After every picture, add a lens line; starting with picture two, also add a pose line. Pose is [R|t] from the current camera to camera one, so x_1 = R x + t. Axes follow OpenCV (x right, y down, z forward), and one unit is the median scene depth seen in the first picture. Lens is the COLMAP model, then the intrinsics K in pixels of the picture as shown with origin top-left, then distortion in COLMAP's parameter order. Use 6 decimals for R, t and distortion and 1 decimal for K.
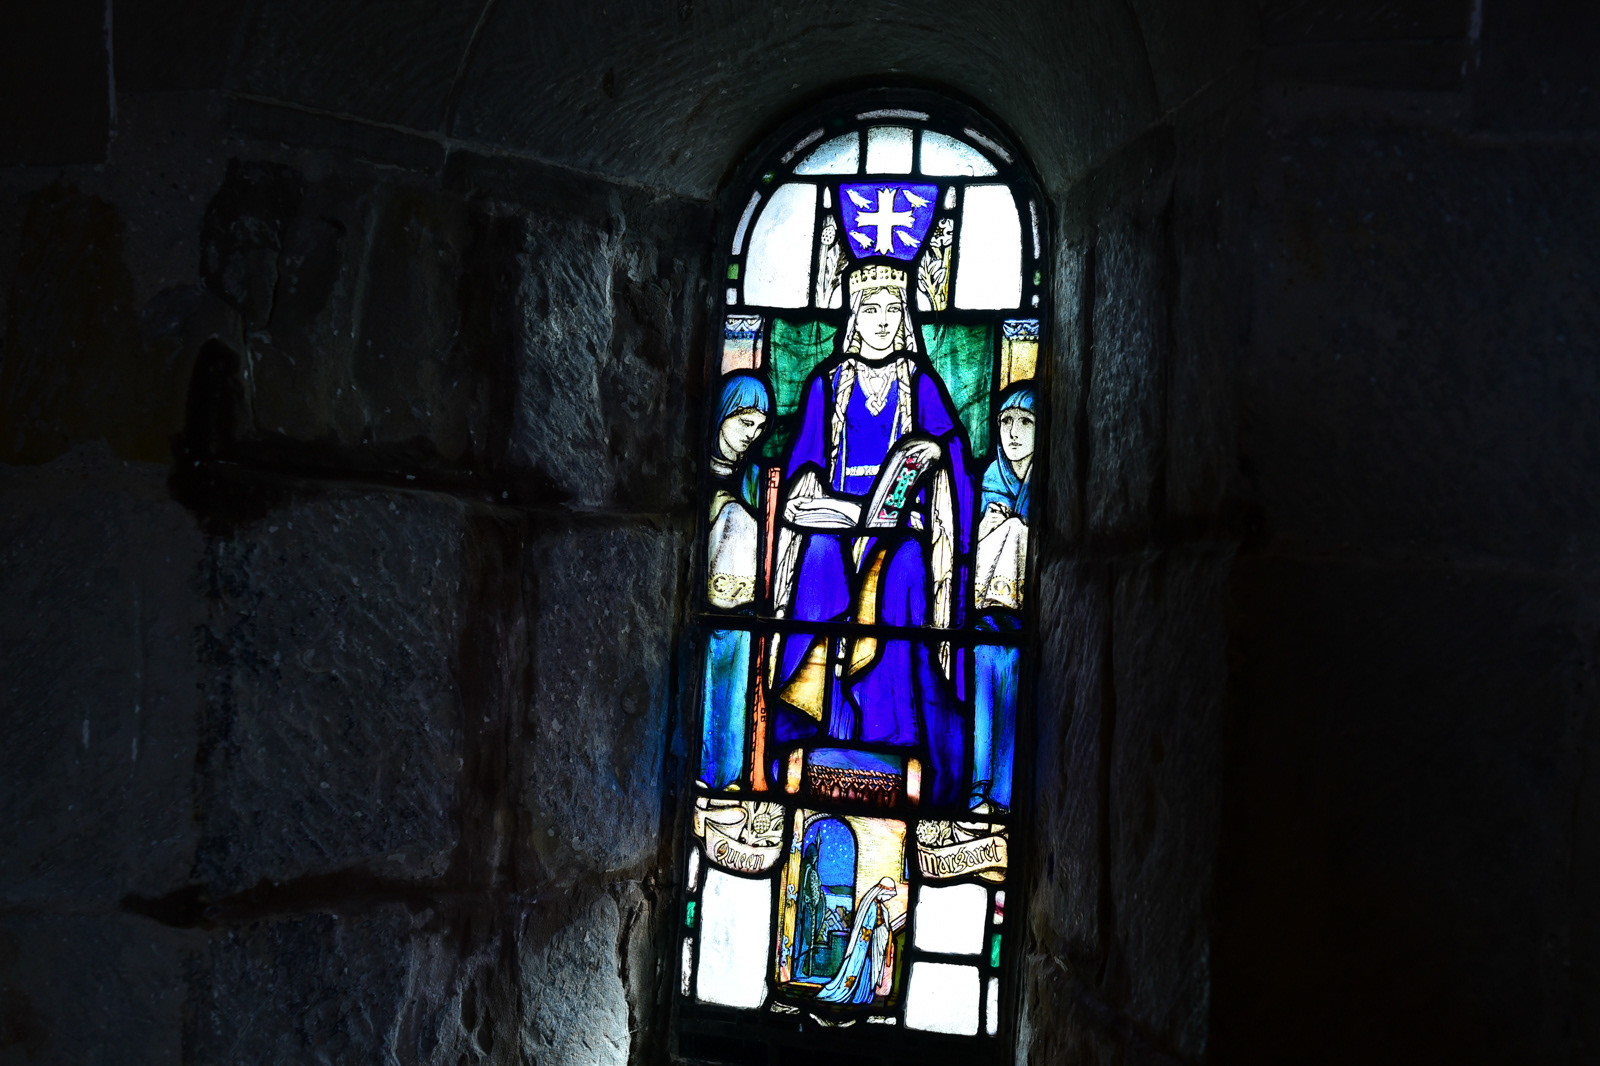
lens RADIAL K [[1914.8, 0, 792.2], [0, 1914.8, 532.2], [0, 0, 1]] dist [0.000982, 0.007743]
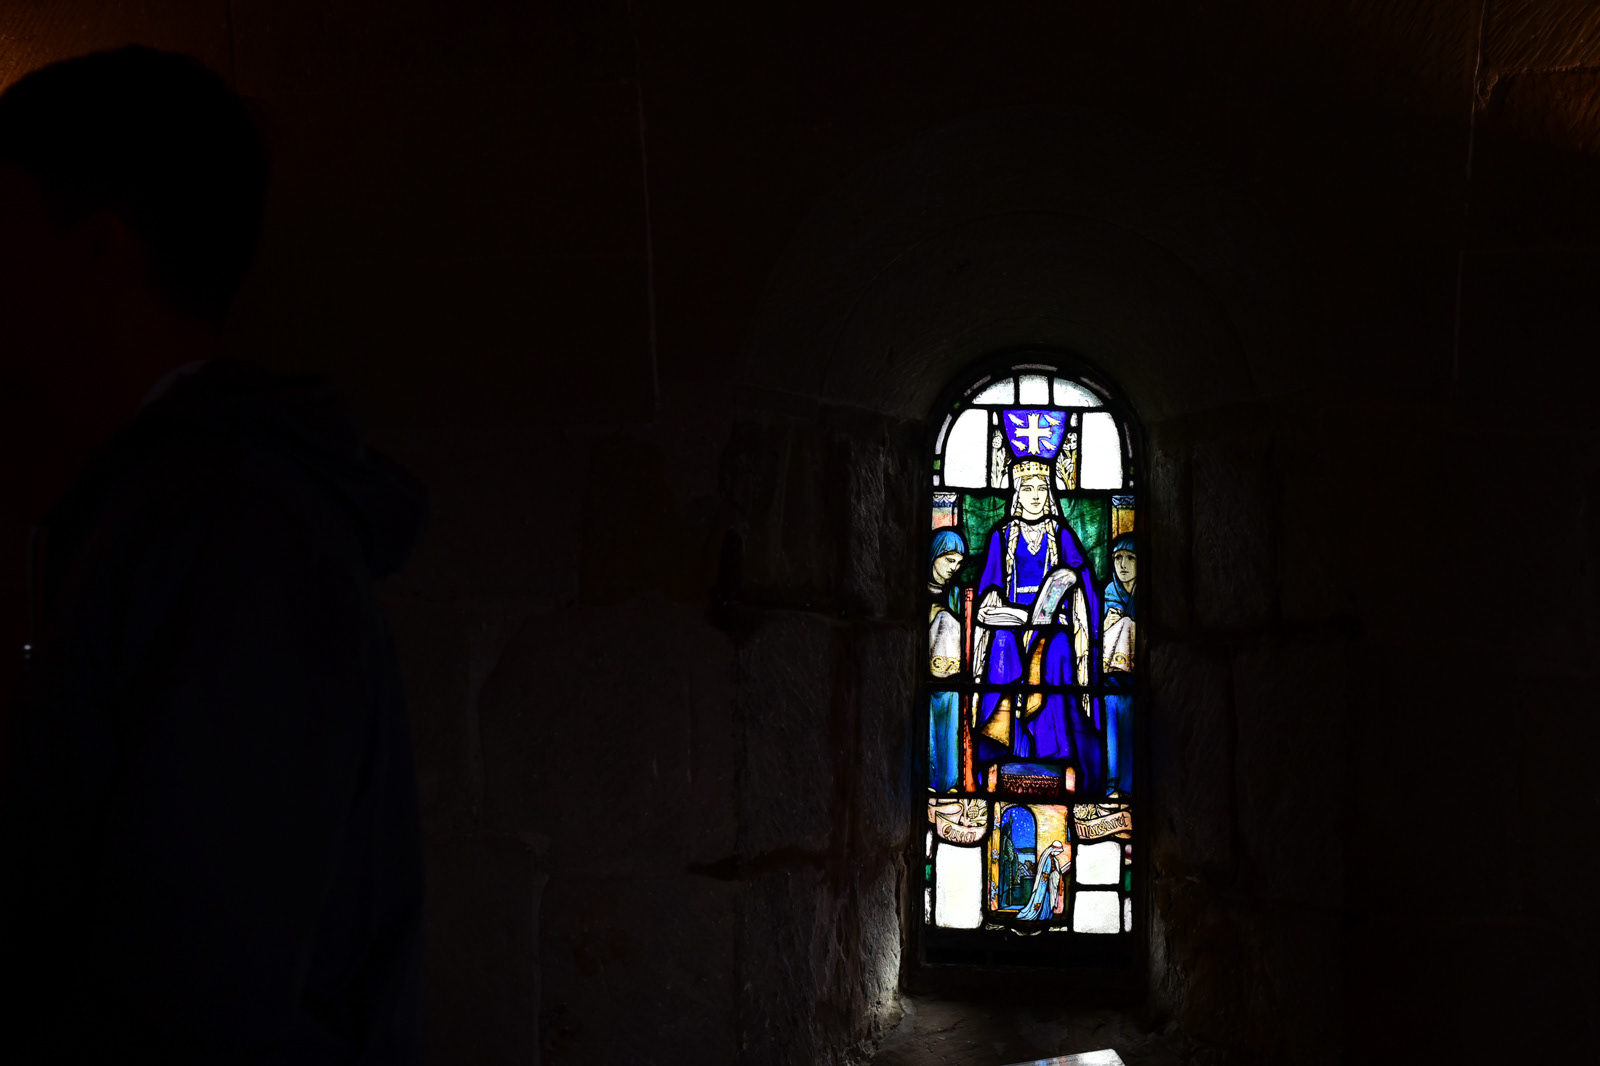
lens RADIAL K [[1914.8, 0, 792.2], [0, 1914.8, 532.2], [0, 0, 1]] dist [0.000982, 0.007743]
pose [[0.978028, -0.019535, 0.207558, -0.496756], [0.025481, 0.999337, -0.026013, -0.043938], [-0.206912, 0.030731, 0.977877, -0.542408]]
